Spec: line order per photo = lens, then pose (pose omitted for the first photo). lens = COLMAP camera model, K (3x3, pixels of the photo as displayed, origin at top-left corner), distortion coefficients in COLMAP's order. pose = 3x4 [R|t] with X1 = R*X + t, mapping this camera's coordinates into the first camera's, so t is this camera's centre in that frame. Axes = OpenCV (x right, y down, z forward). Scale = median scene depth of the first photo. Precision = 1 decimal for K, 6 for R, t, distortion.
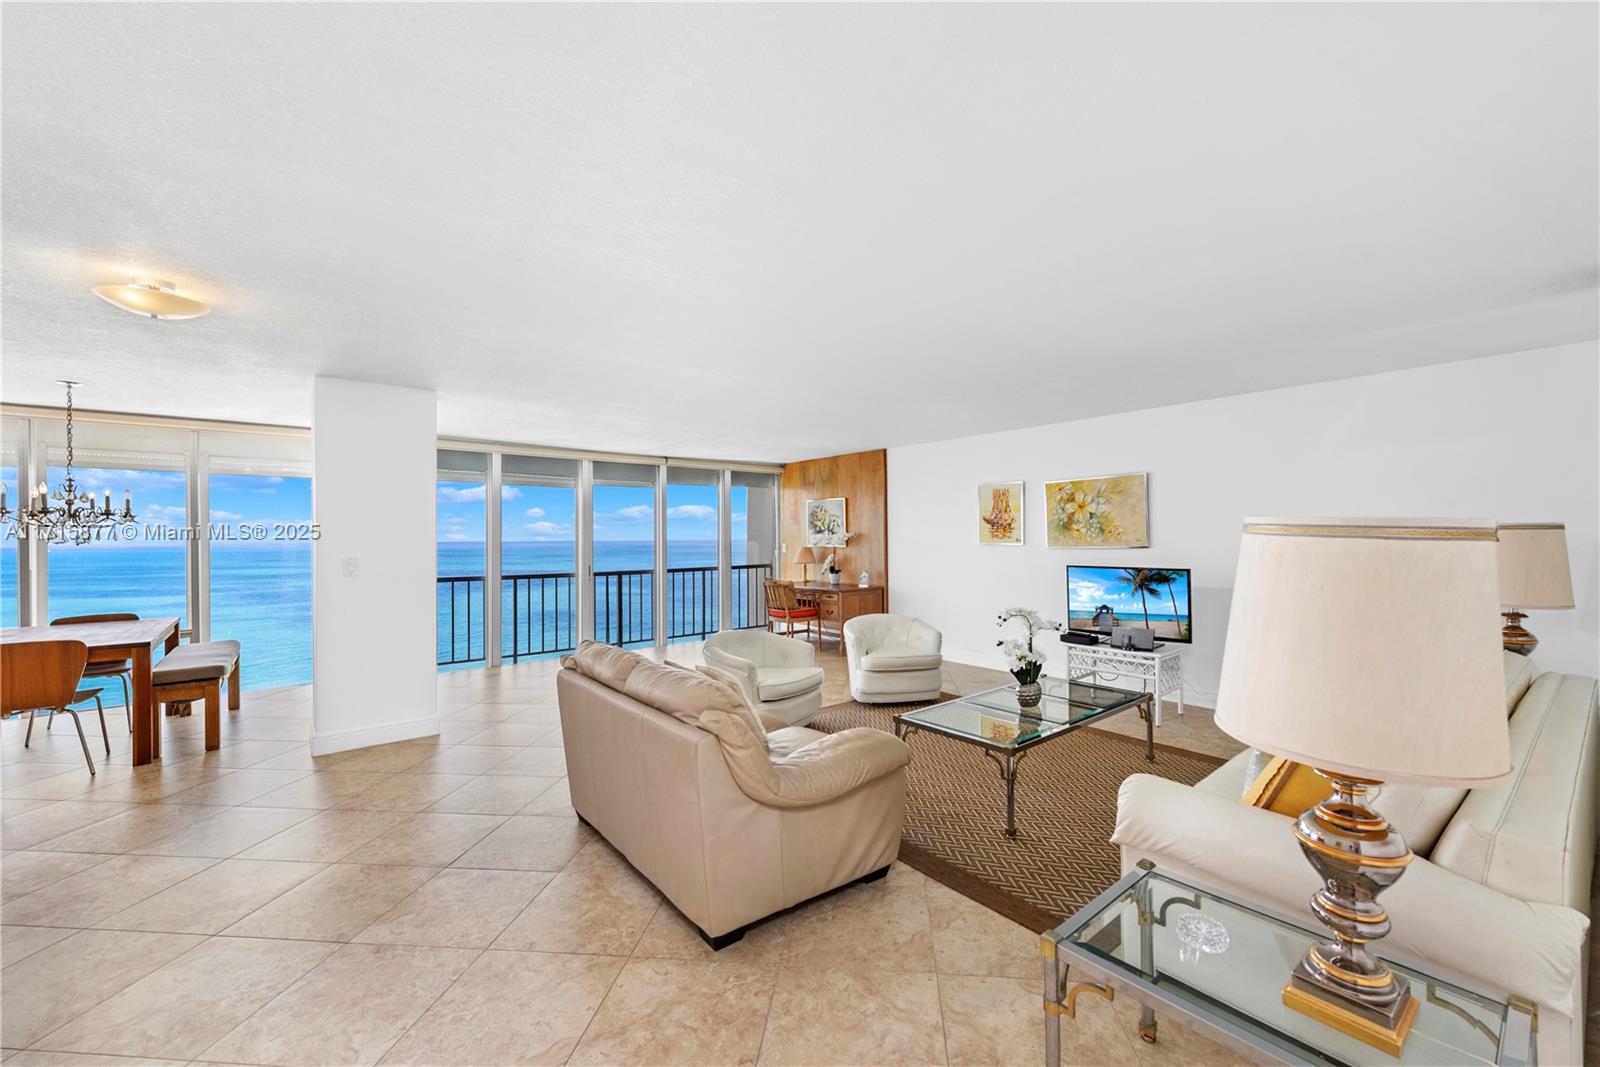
lens RADIAL K [[644.2, 0, 813.4], [0, 644.2, 537.5], [0, 0, 1]] dist [0.011203, 0.000602]
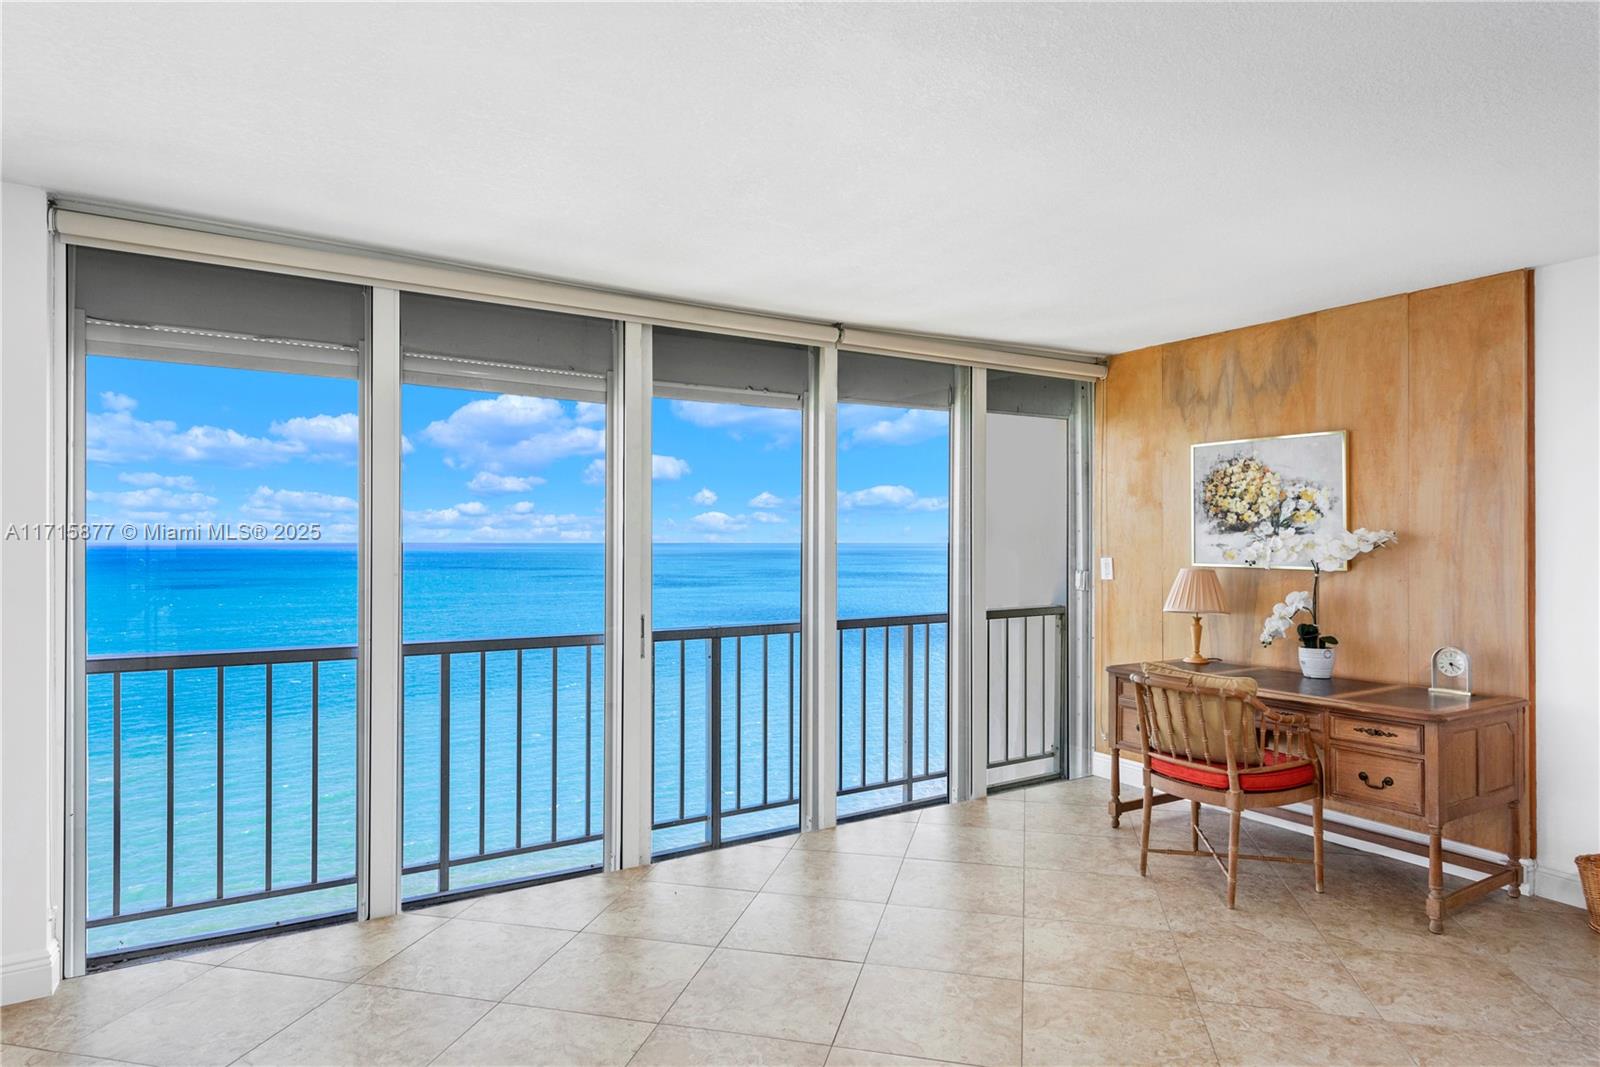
lens RADIAL K [[900.1, 0, 789.6], [0, 900.1, 540.6], [0, 0, 1]] dist [-0.023285, -0.001120]
pose [[0.988616, 0.006554, -0.150317, -0.196060], [-0.006755, 0.999977, -0.000830, 0.000865], [0.150308, 0.001836, 0.988637, 0.531840]]
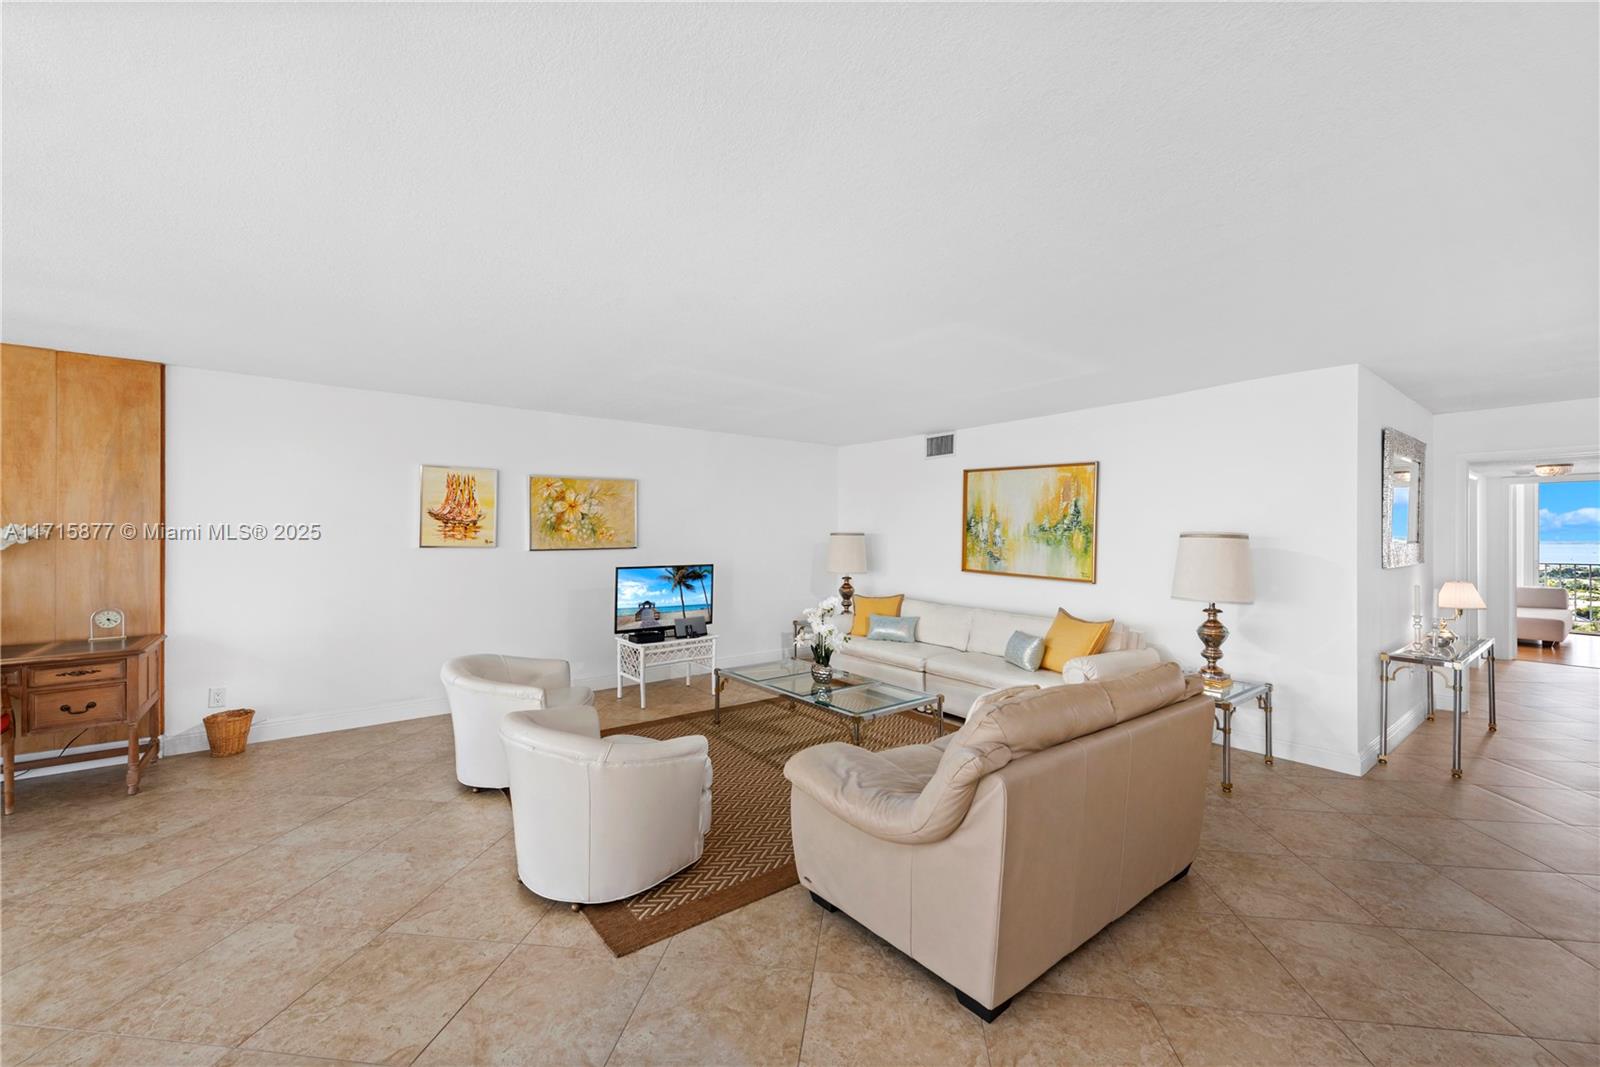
lens RADIAL K [[644.2, 0, 797.3], [0, 644.2, 527.0], [0, 0, 1]] dist [0.011203, 0.000602]
pose [[0.020151, 0.013802, 0.999702, -0.418497], [-0.007037, 0.999882, -0.013663, -0.004859], [-0.999772, -0.006759, 0.020246, 0.506078]]
